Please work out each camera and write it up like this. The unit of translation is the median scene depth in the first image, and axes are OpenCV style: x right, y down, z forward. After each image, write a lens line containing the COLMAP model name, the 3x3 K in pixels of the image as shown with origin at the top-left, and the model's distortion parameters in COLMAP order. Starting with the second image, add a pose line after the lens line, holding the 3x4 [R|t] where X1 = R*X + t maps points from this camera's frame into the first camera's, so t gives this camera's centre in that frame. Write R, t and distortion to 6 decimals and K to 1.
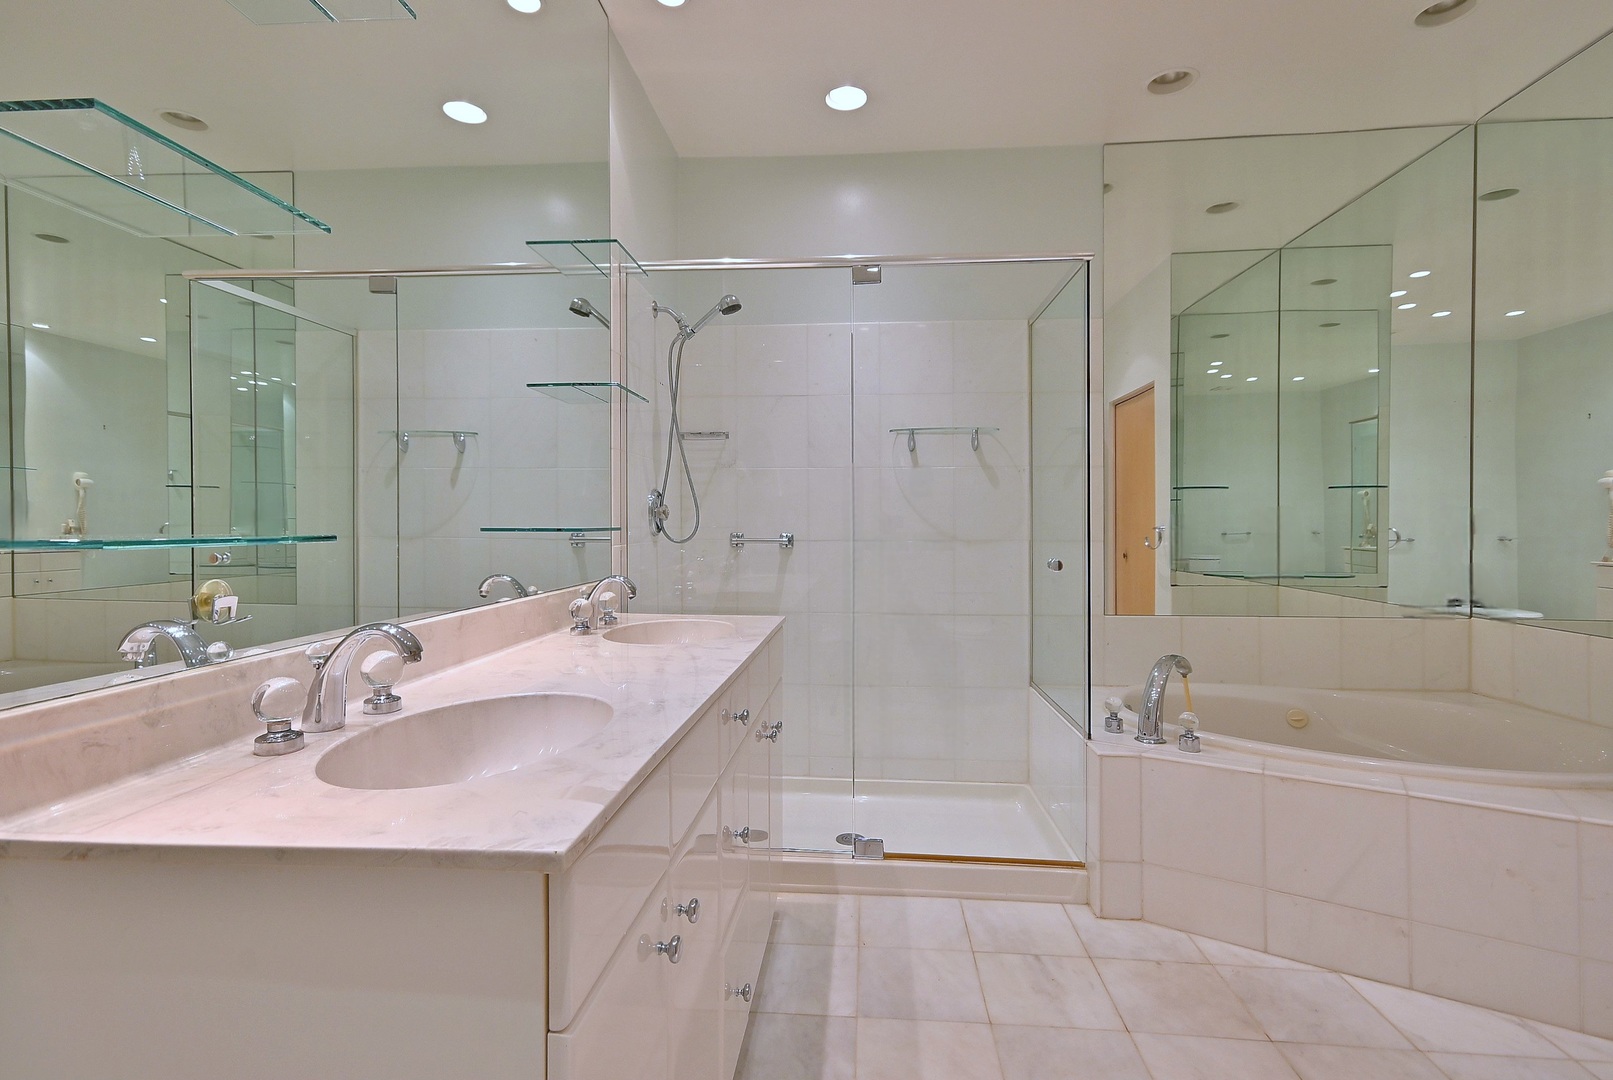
lens RADIAL K [[777.0, 0, 801.4], [0, 777.0, 531.8], [0, 0, 1]] dist [0.015687, -0.000164]
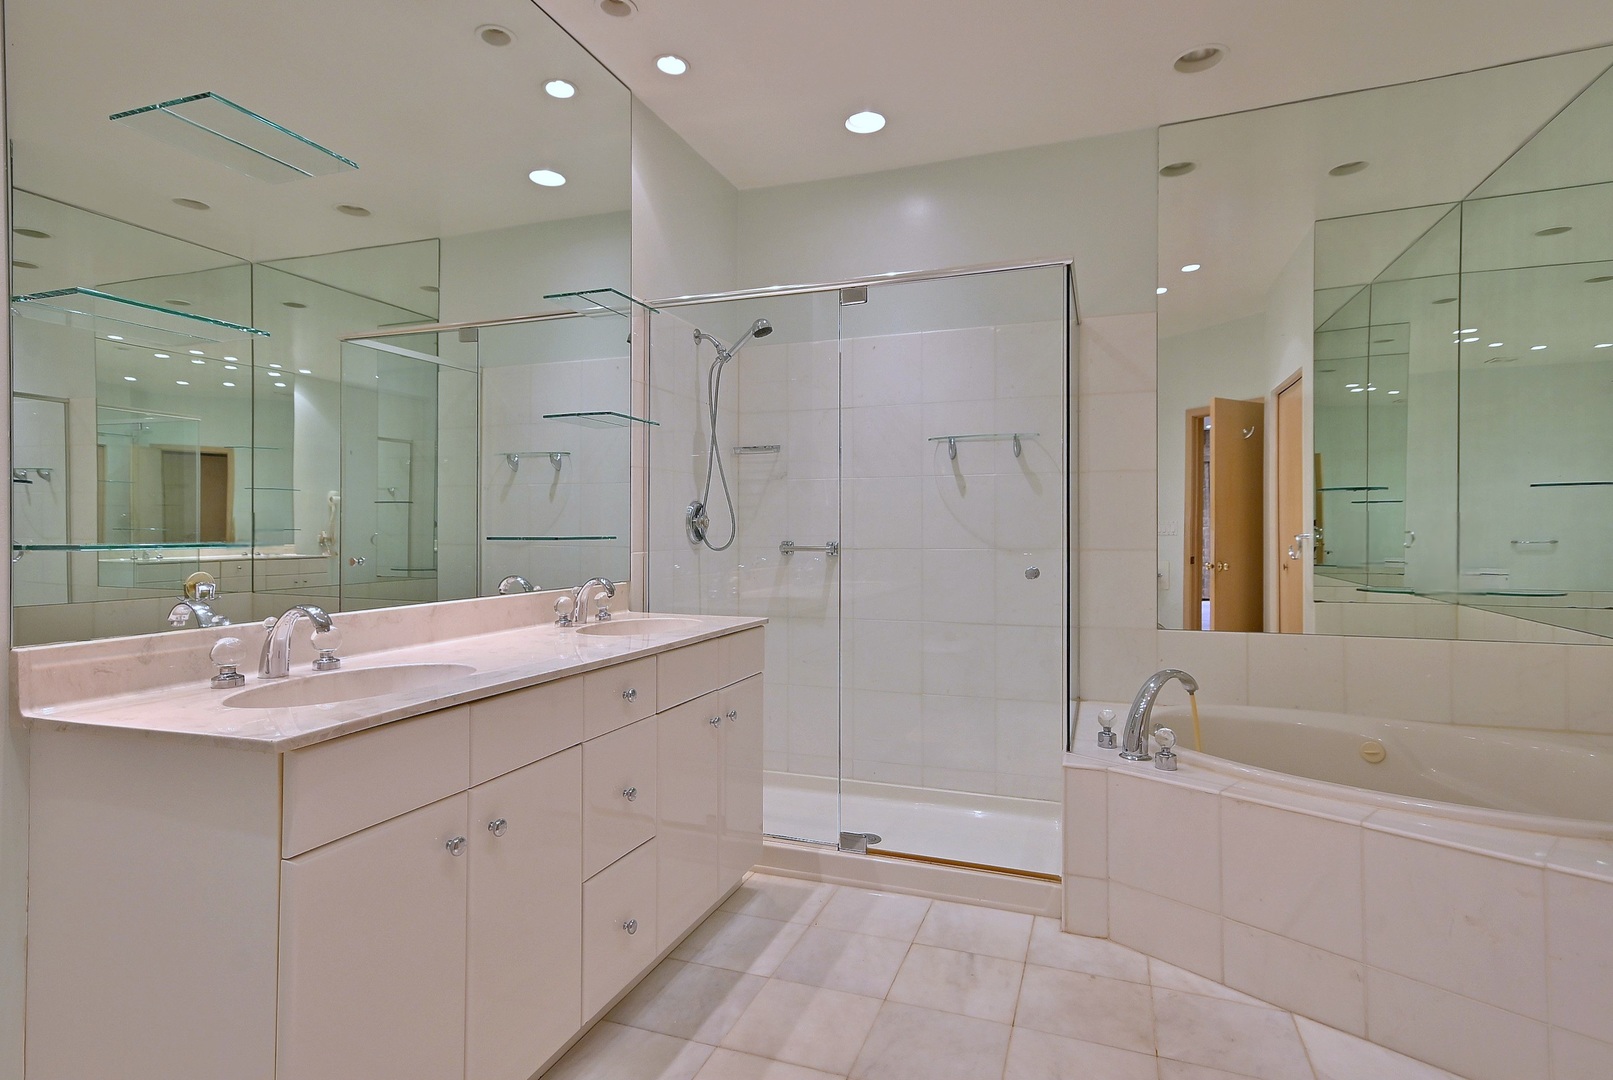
lens RADIAL K [[829.6, 0, 802.8], [0, 829.6, 531.5], [0, 0, 1]] dist [0.023796, 0.002345]
pose [[0.964146, -0.003182, -0.265354, 0.338745], [0.000404, 0.999945, -0.010524, 0.000102], [0.265372, 0.010039, 0.964094, -0.107143]]
